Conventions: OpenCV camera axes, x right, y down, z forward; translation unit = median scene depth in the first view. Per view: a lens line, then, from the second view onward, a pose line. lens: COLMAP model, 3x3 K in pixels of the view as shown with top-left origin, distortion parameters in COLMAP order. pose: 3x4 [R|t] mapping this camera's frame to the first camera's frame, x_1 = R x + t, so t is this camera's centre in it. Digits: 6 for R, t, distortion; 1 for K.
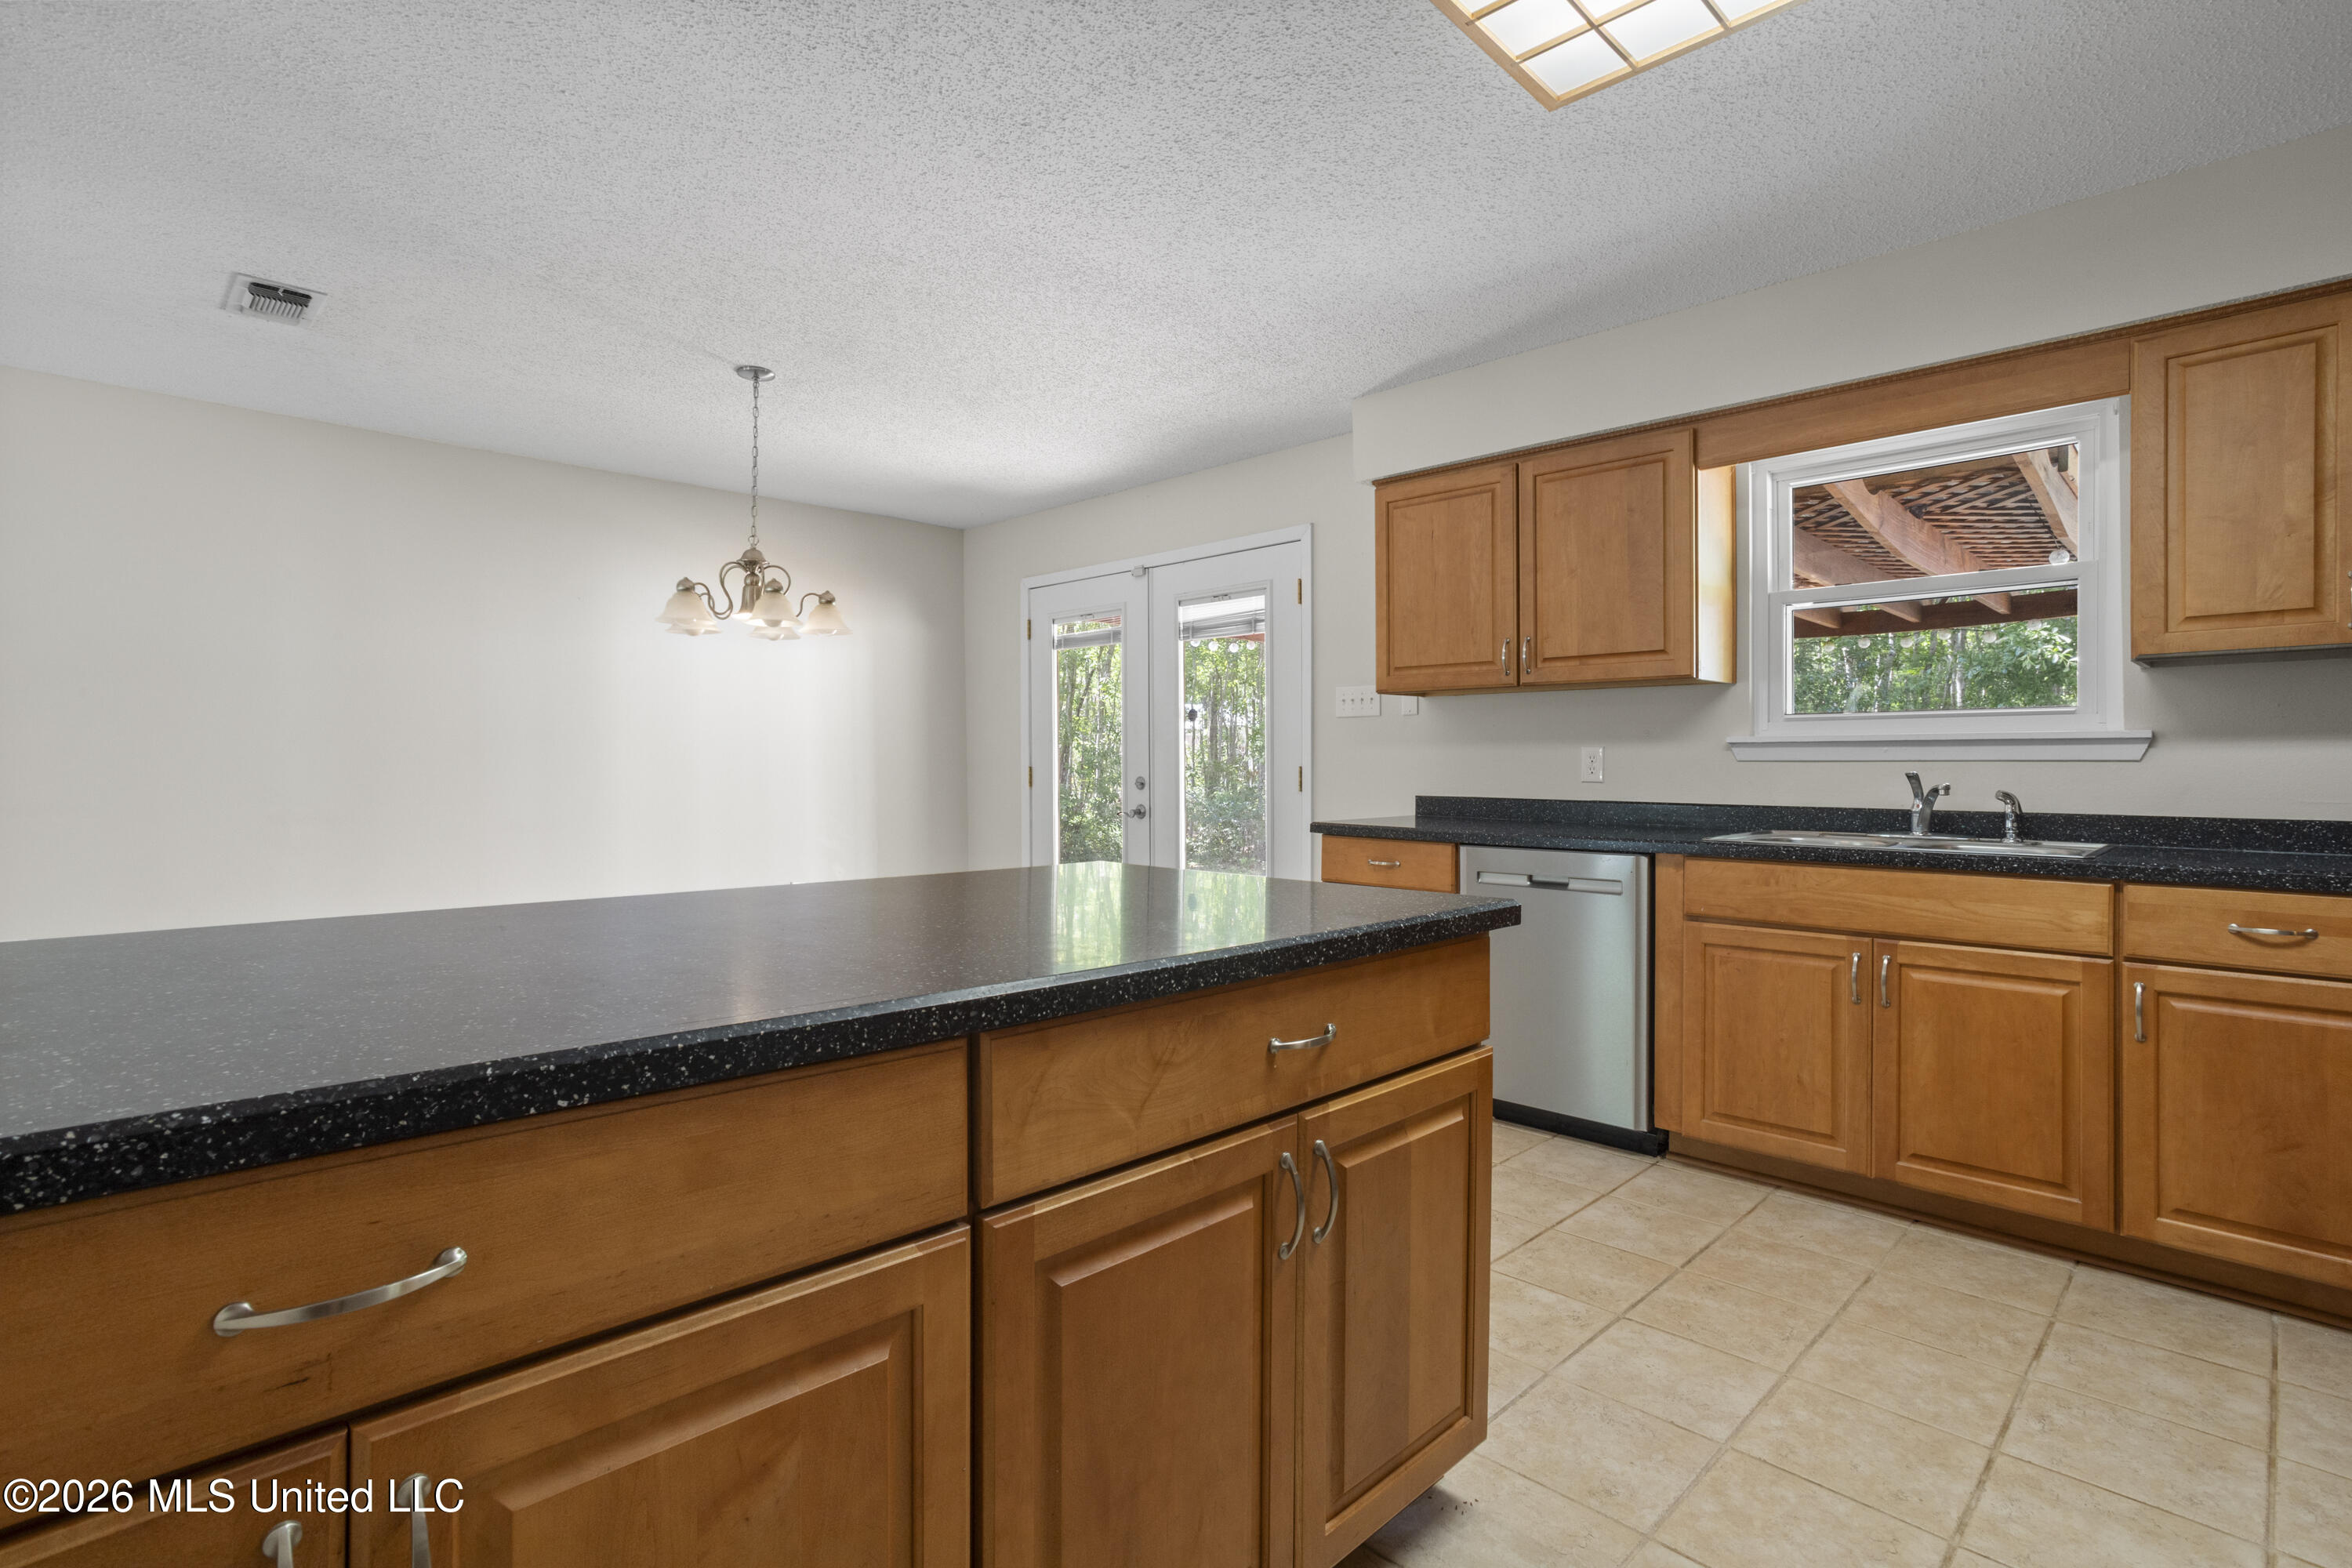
lens RADIAL K [[1126.0, 0, 1163.0], [0, 1126.0, 767.2], [0, 0, 1]] dist [-0.051264, 0.030735]
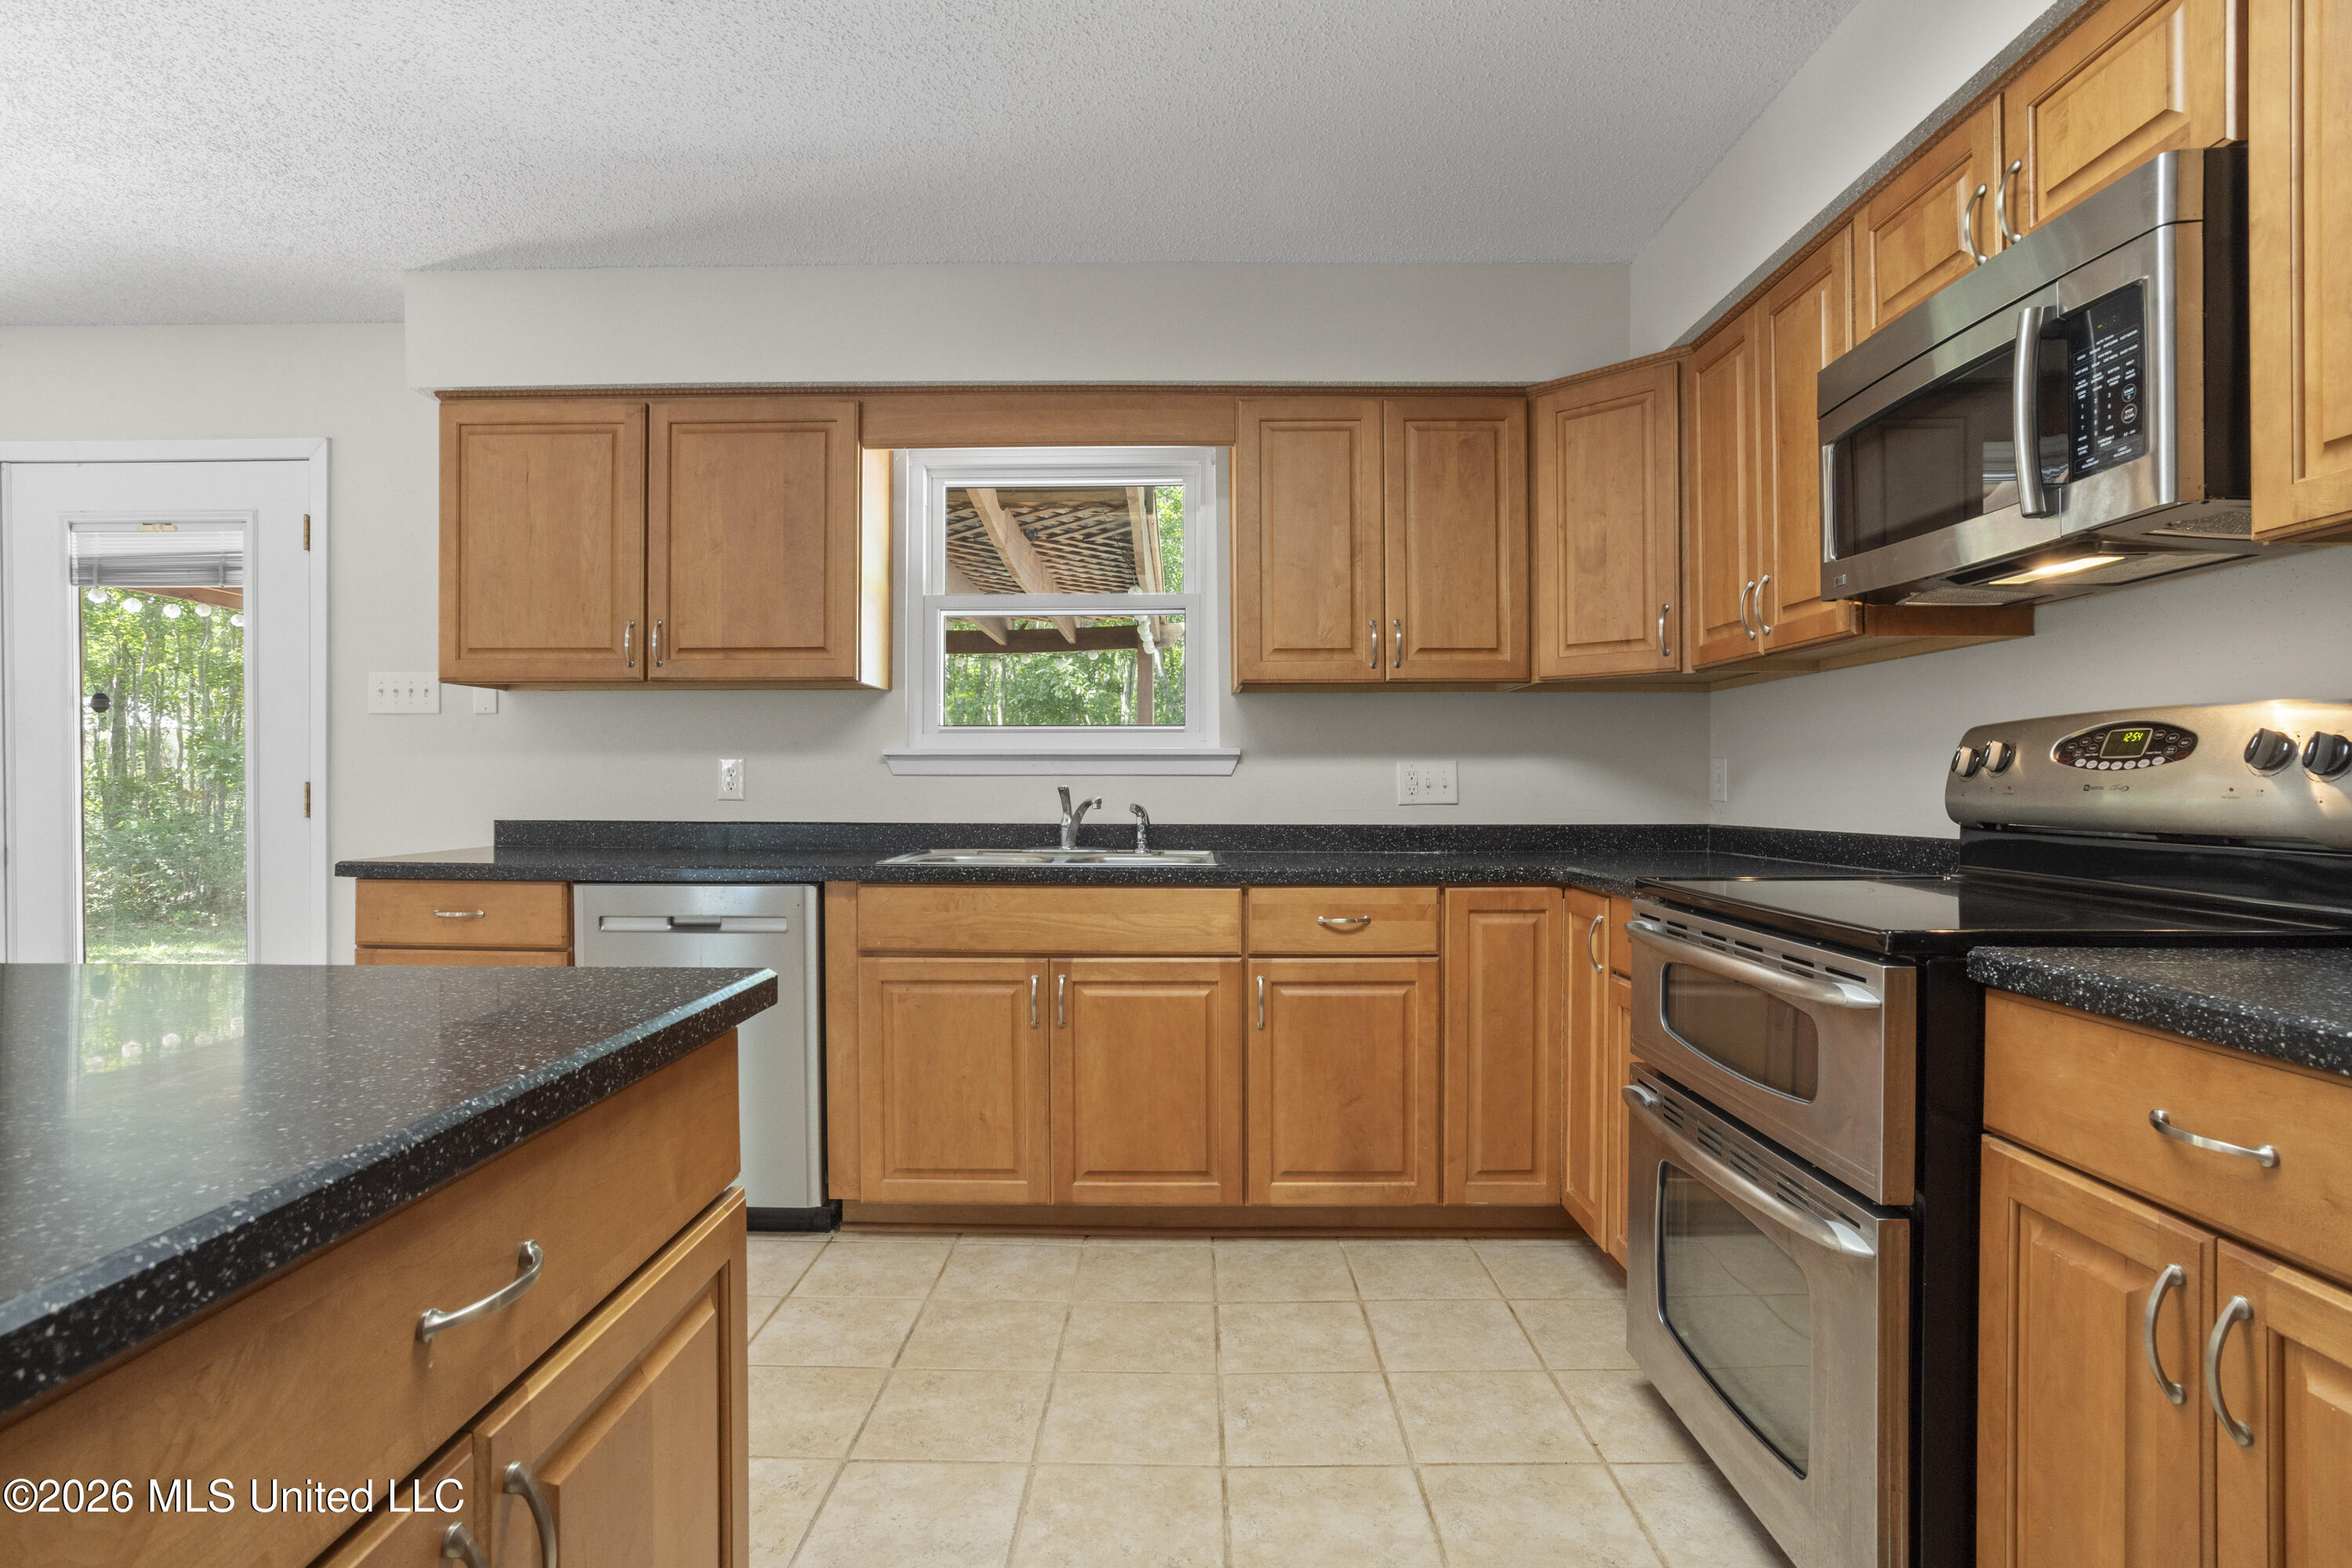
lens RADIAL K [[1195.3, 0, 1167.9], [0, 1195.3, 784.9], [0, 0, 1]] dist [-0.057877, 0.035493]
pose [[0.711541, -0.002729, 0.702639, -0.014943], [0.002316, 0.999996, 0.001538, 0.001799], [-0.702641, 0.000533, 0.711544, 0.169644]]
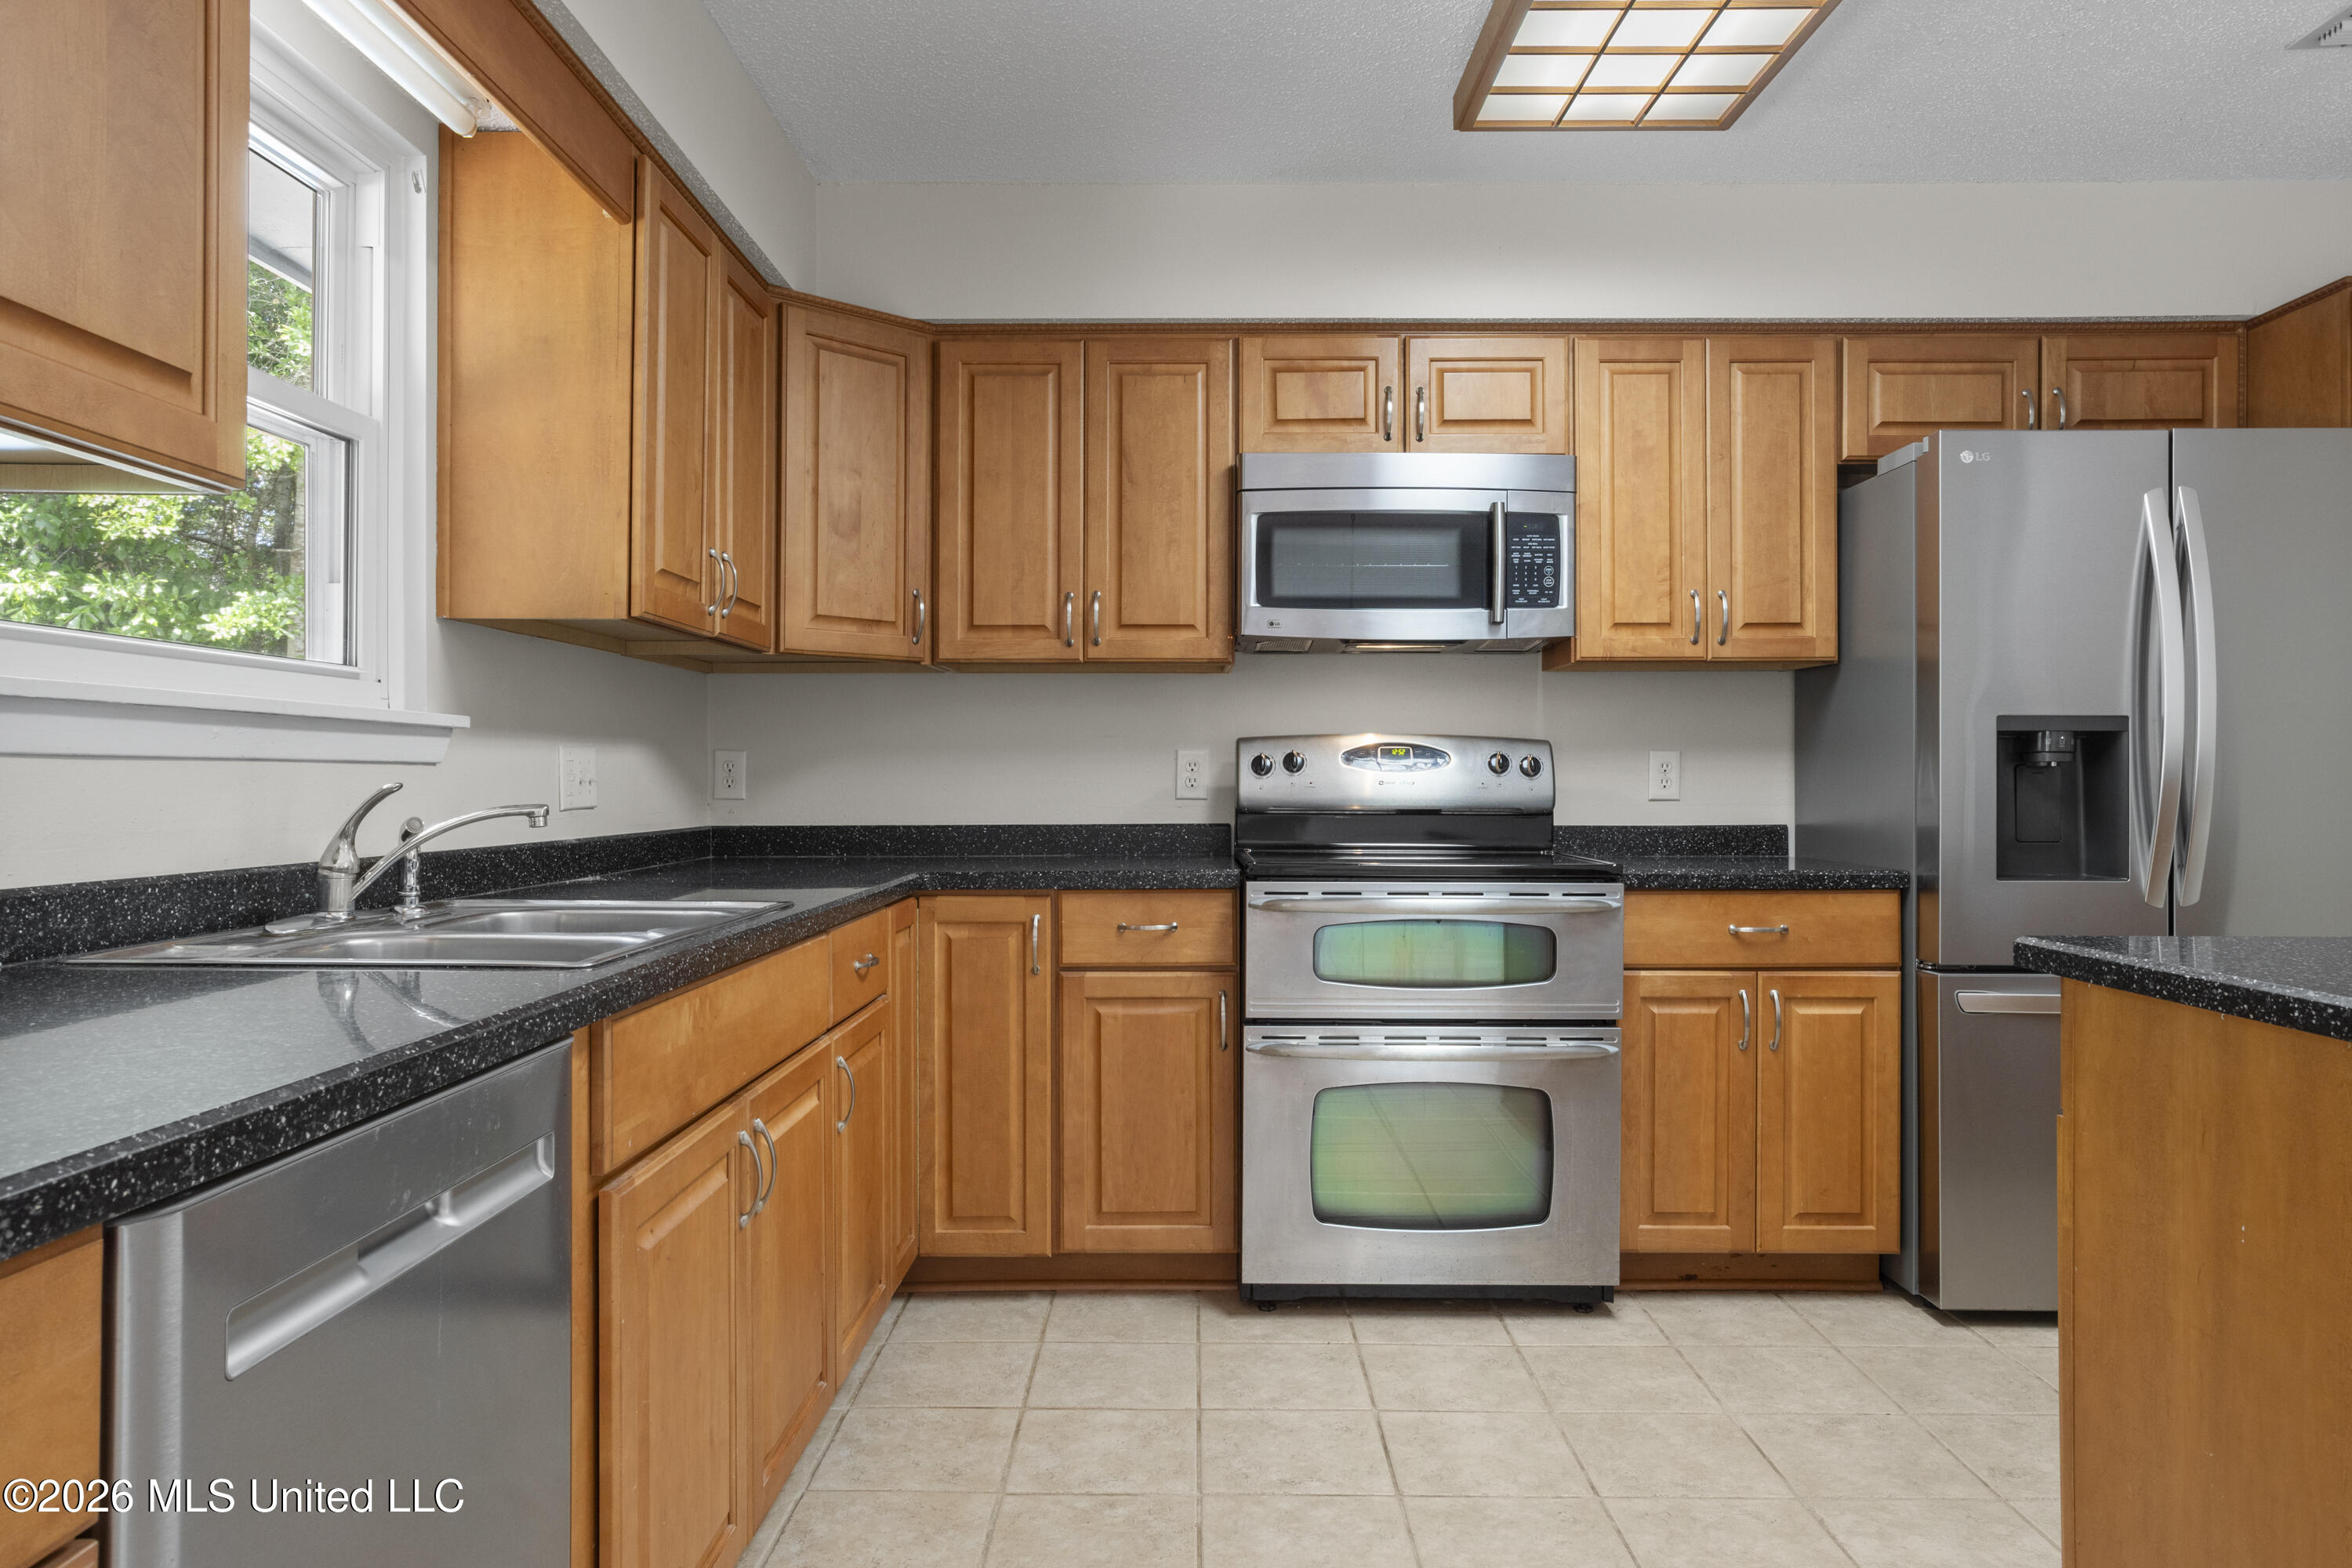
lens RADIAL K [[1529.6, 0, 1169.6], [0, 1529.6, 778.2], [0, 0, 1]] dist [-0.016903, 0.002267]
pose [[-0.704104, -0.002082, 0.710094, -0.021594], [-0.001989, 0.999998, 0.000960, 0.000474], [-0.710094, -0.000737, -0.704106, 1.251287]]
